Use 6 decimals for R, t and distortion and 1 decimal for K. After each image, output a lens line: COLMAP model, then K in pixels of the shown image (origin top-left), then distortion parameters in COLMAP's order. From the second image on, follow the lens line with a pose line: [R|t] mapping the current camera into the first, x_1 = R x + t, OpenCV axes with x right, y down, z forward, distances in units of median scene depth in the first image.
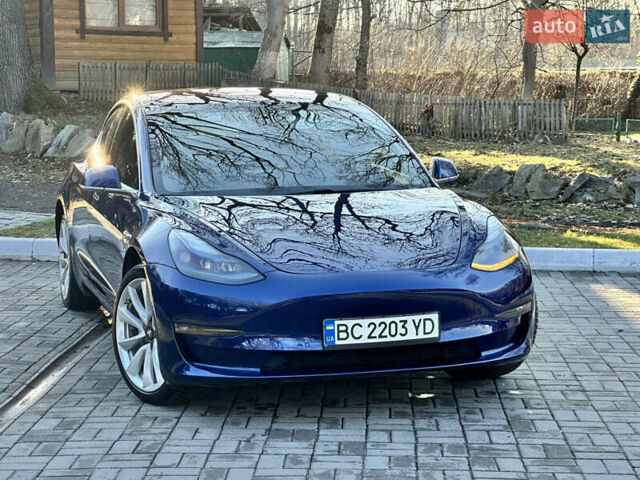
lens RADIAL K [[1399.9, 0, 336.8], [0, 1399.9, 239.9], [0, 0, 1]] dist [0.090997, 1.101661]
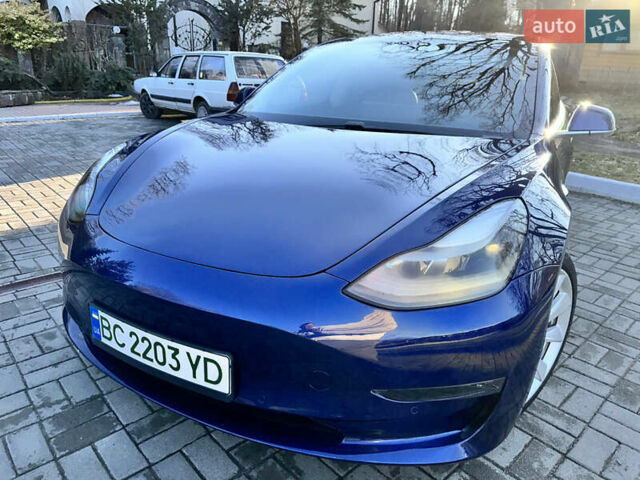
lens RADIAL K [[449.7, 0, 320.0], [0, 449.7, 240.0], [0, 0, 1]] dist [-0.006101, -0.005548]
pose [[0.708663, 0.273612, -0.650333, 0.192978], [-0.128171, 0.956331, 0.262686, -0.041629], [0.693807, -0.102802, 0.712786, 0.871134]]
